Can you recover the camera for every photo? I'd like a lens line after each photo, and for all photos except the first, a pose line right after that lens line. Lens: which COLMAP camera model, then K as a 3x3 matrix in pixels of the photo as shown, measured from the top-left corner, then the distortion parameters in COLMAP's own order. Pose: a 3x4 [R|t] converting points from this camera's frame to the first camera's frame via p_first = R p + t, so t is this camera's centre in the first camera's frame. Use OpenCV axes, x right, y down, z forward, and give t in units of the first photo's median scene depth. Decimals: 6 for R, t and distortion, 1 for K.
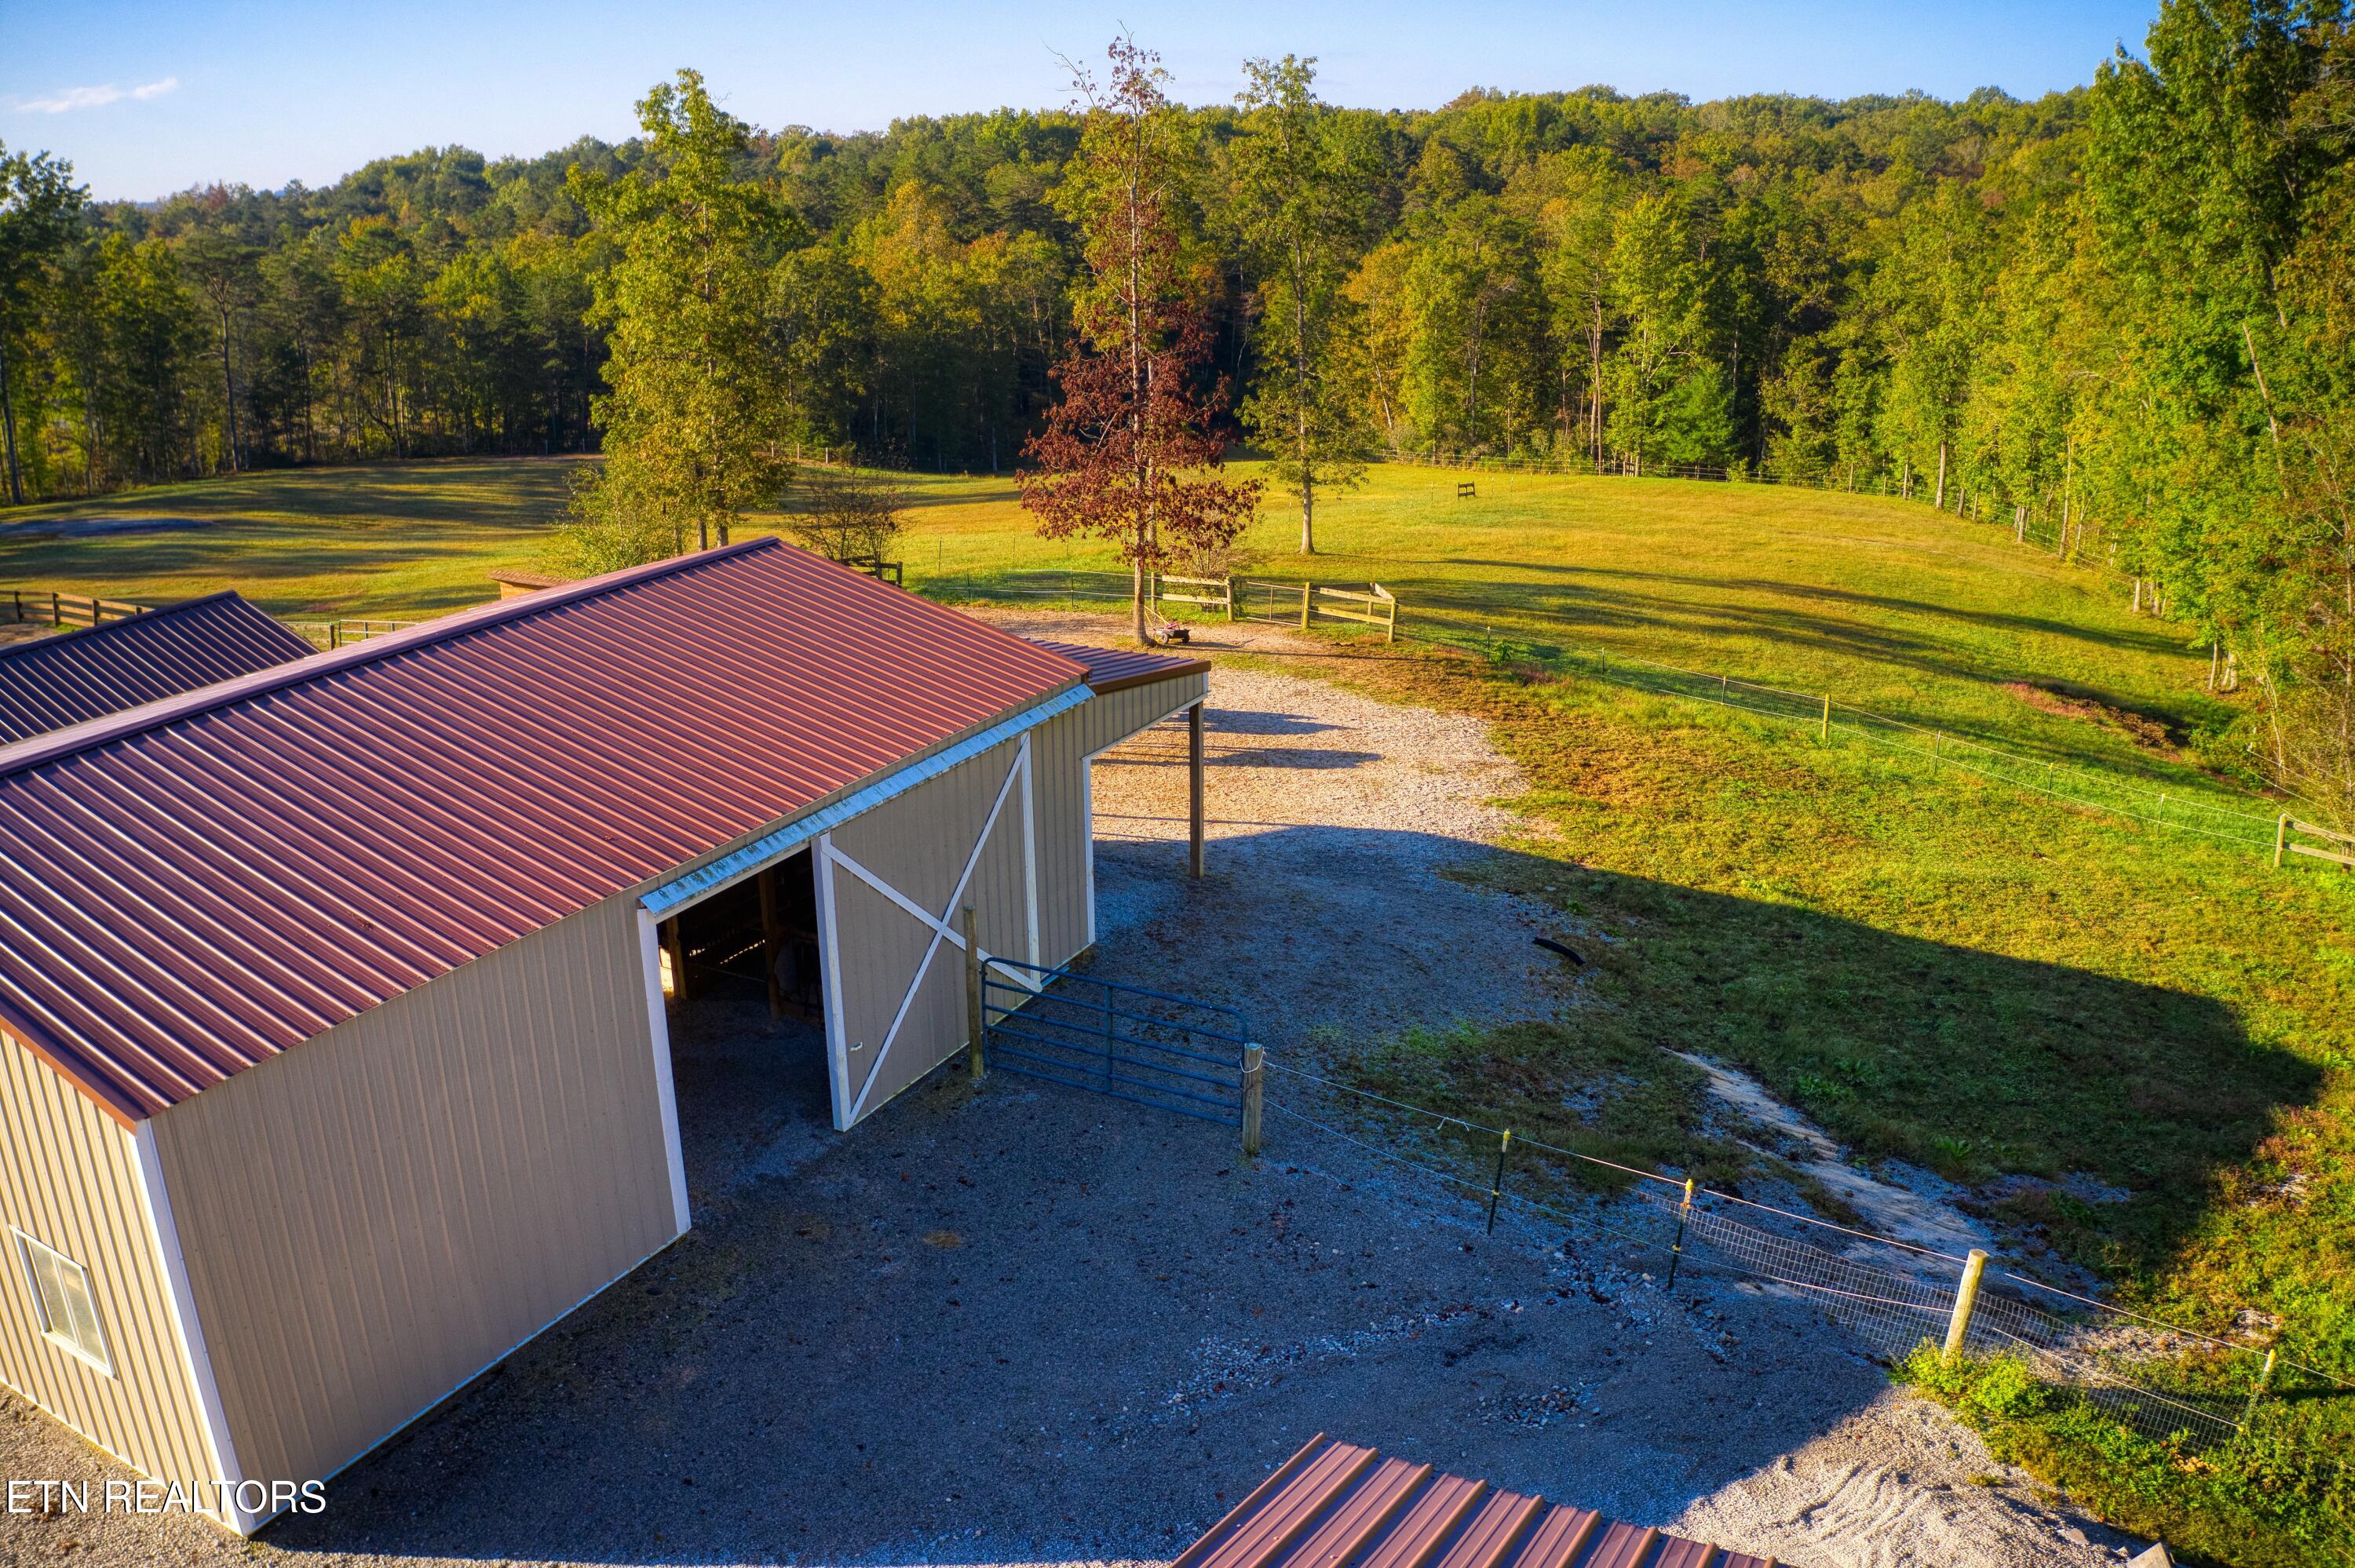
lens RADIAL K [[1861.3, 0, 1185.3], [0, 1861.3, 751.8], [0, 0, 1]] dist [-0.195452, 0.024591]
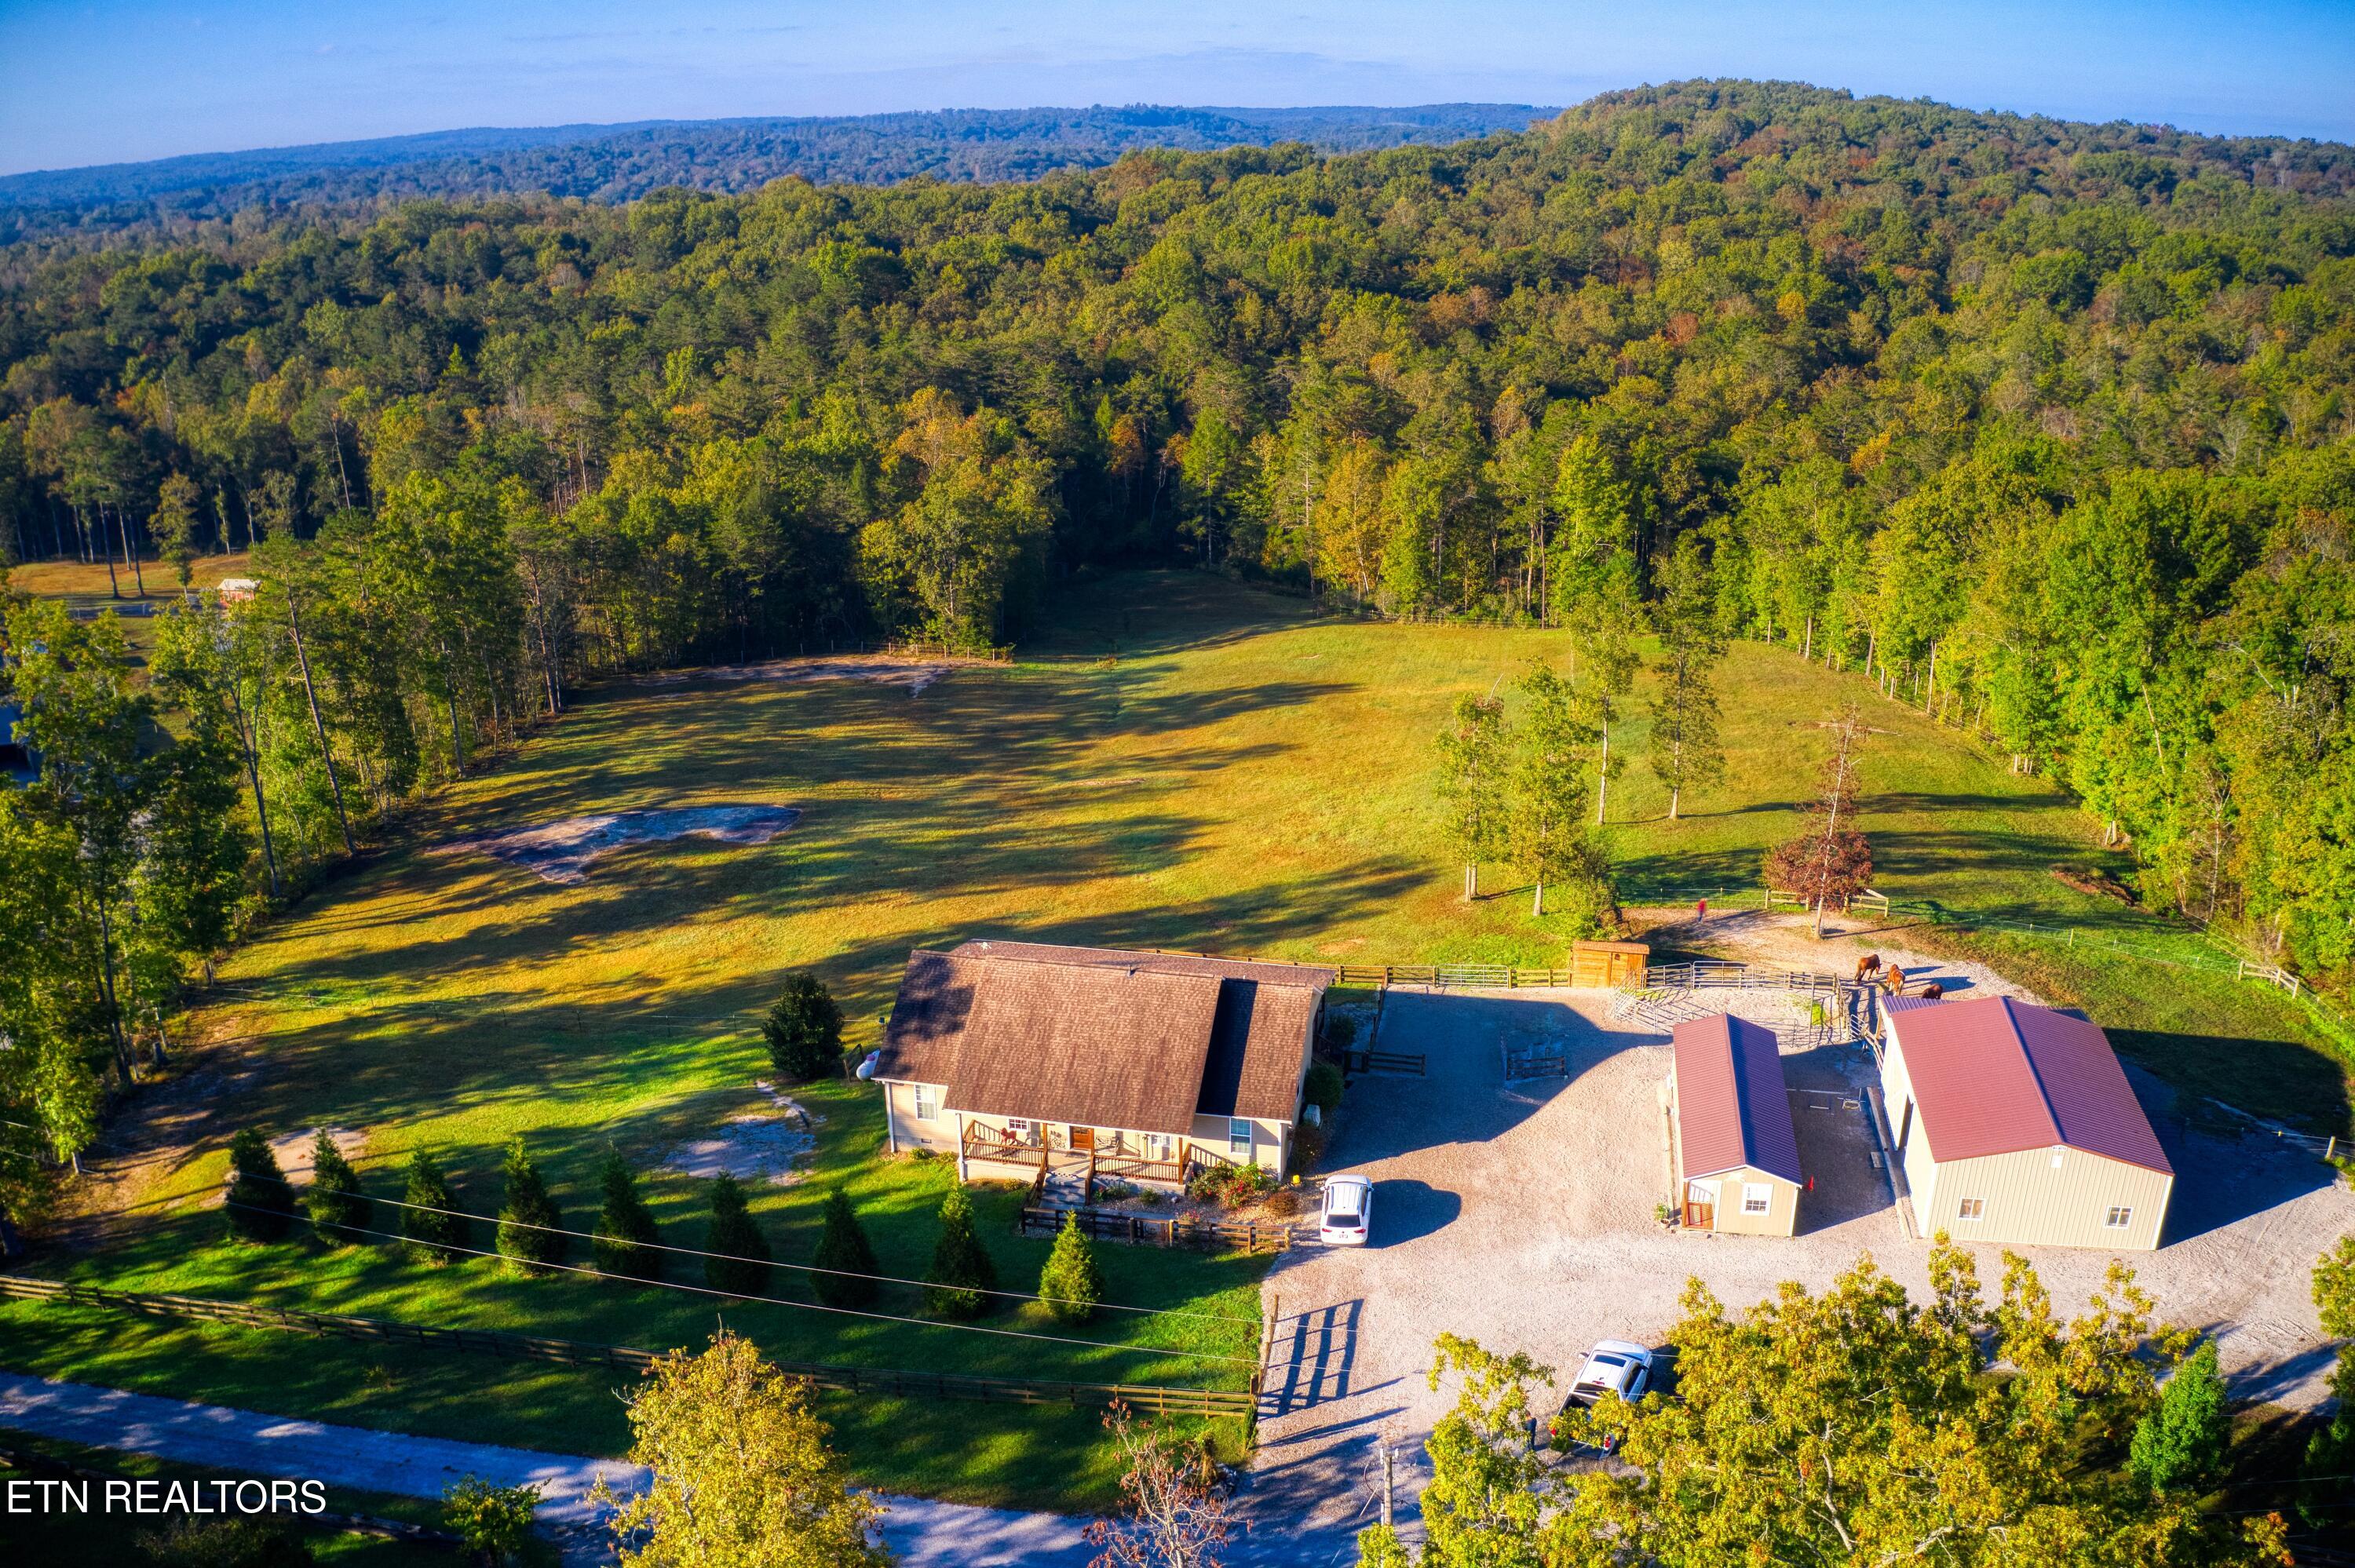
lens RADIAL K [[1861.3, 0, 1185.3], [0, 1861.3, 751.8], [0, 0, 1]] dist [-0.195452, 0.024591]
pose [[0.962637, -0.090006, 0.255399, -0.419051], [0.082626, 0.995797, 0.039502, -0.138786], [-0.257881, -0.016923, 0.966028, -0.305671]]
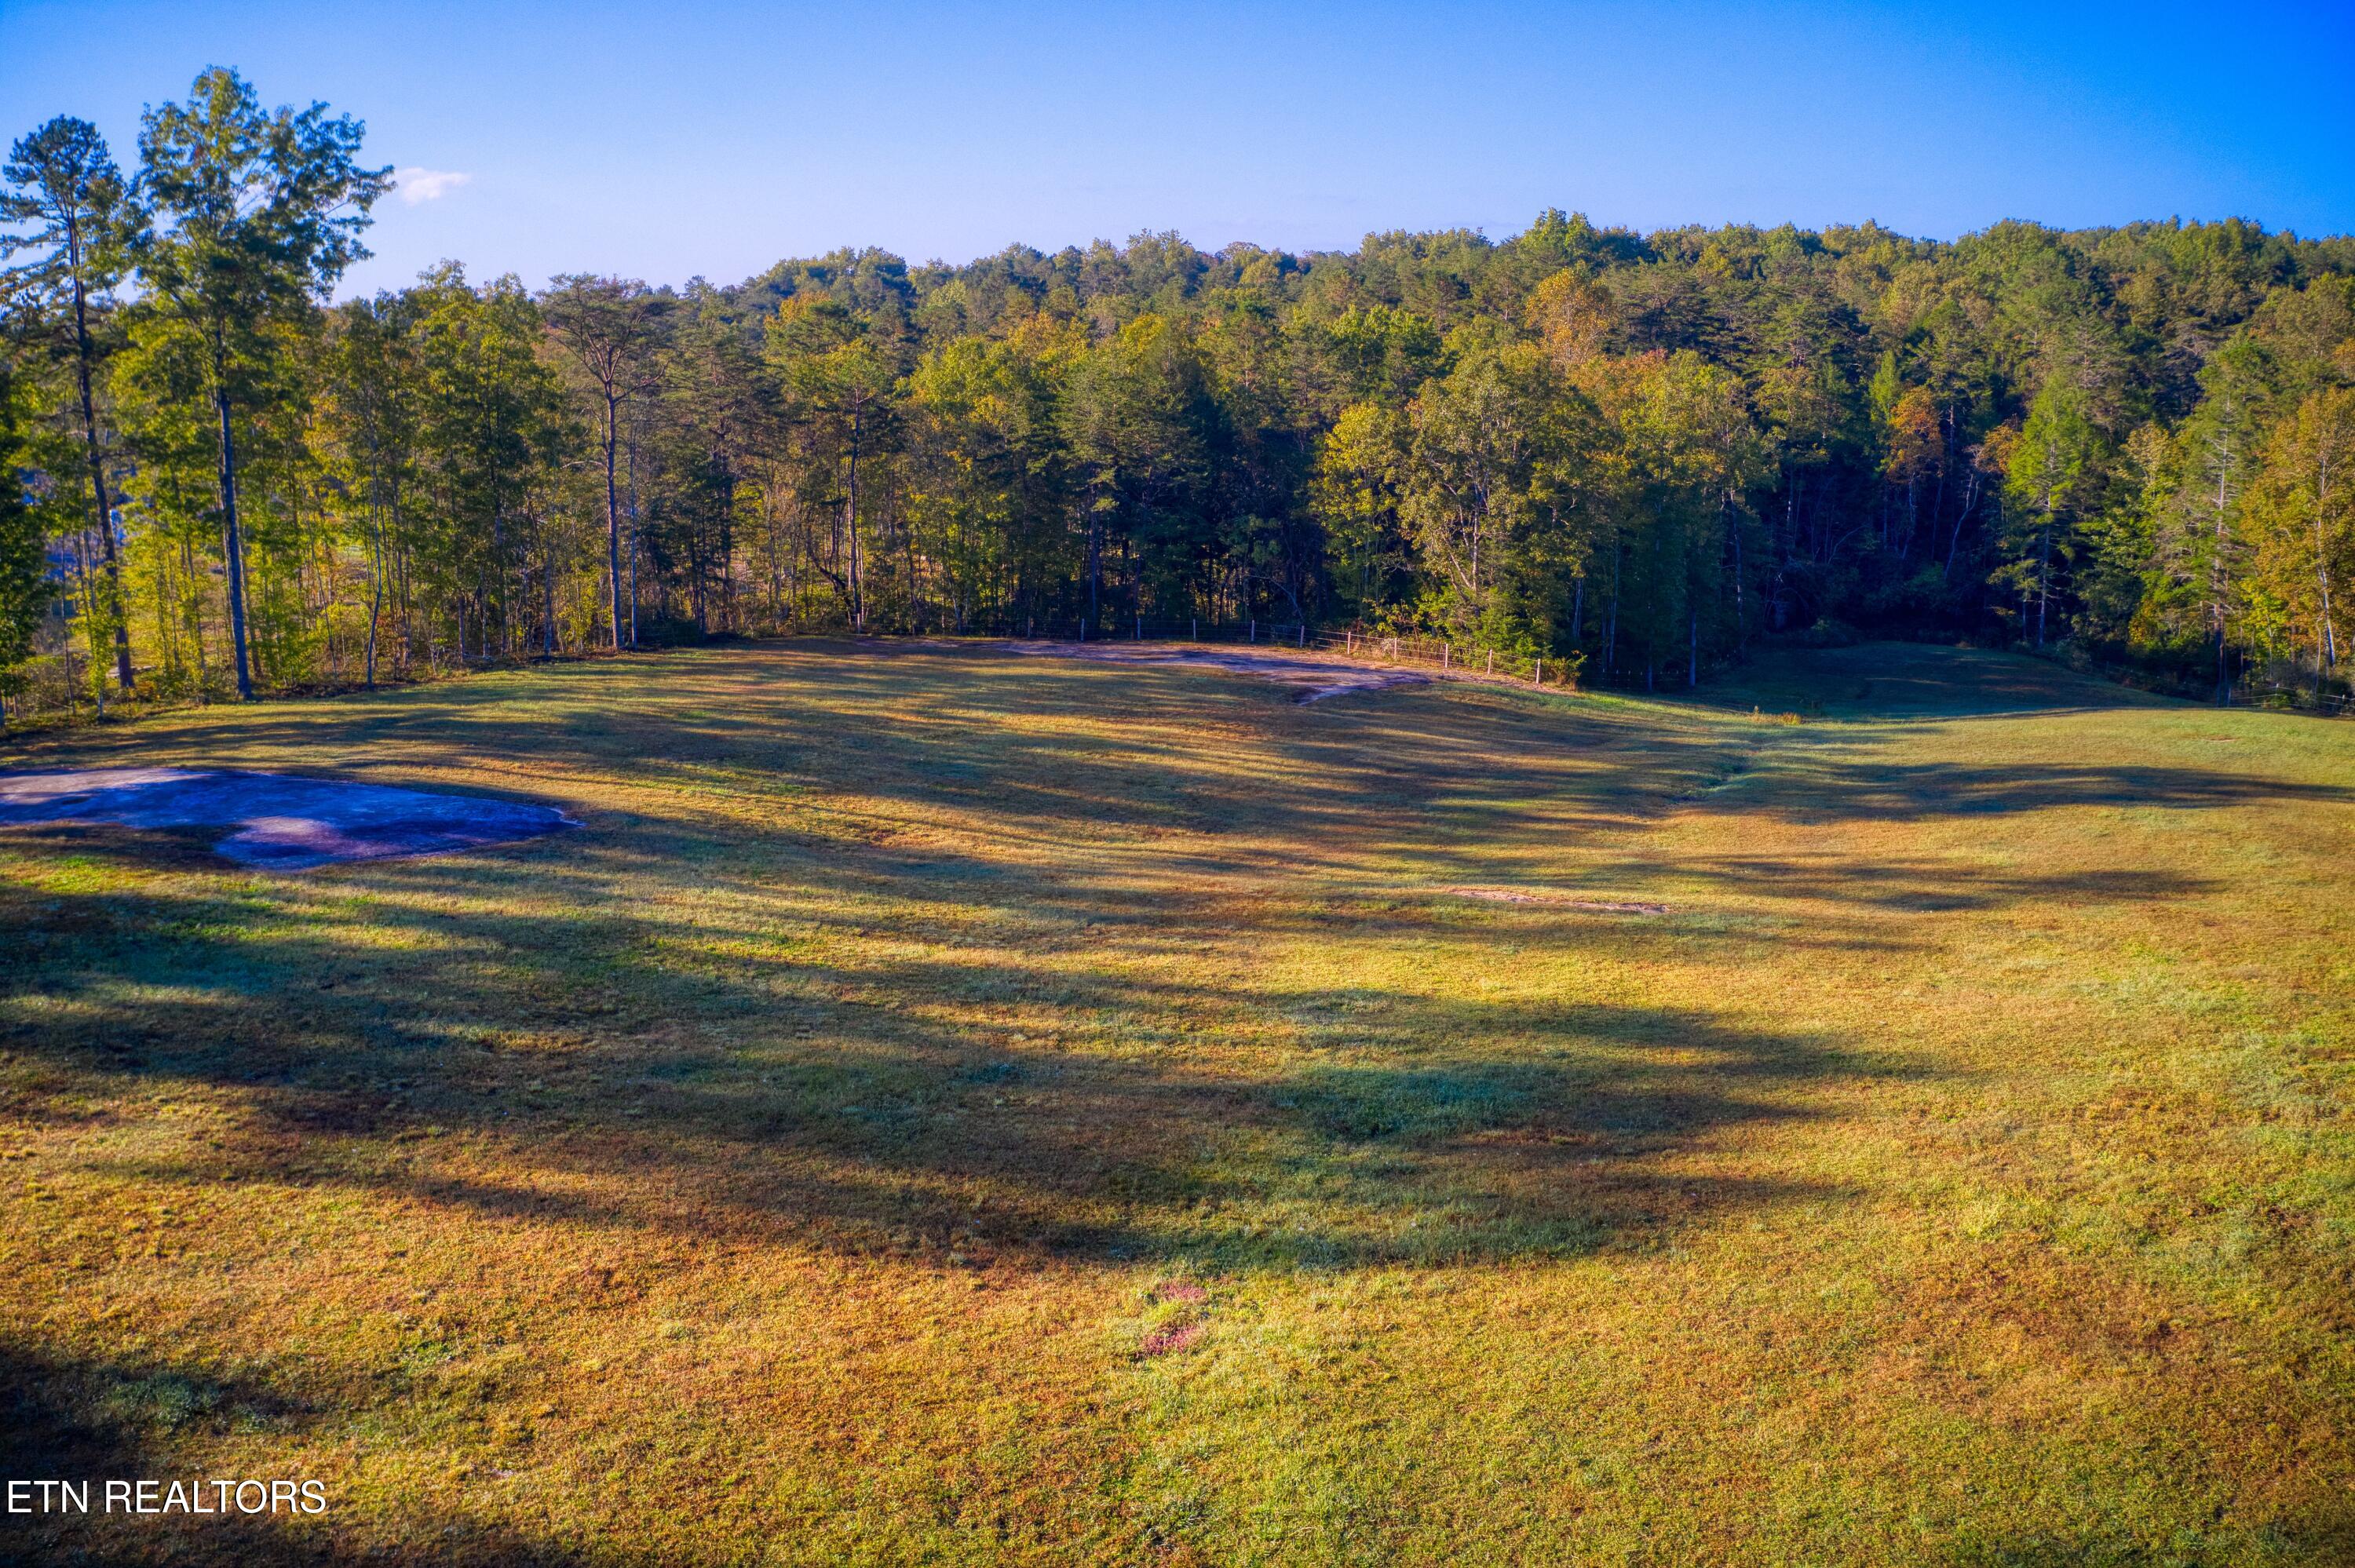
lens RADIAL K [[1861.3, 0, 1185.3], [0, 1861.3, 751.8], [0, 0, 1]] dist [-0.195452, 0.024591]
pose [[0.981421, 0.047812, -0.185816, -0.201774], [-0.061829, 0.995602, -0.070383, -0.084029], [0.181634, 0.080564, 0.980060, 0.367353]]
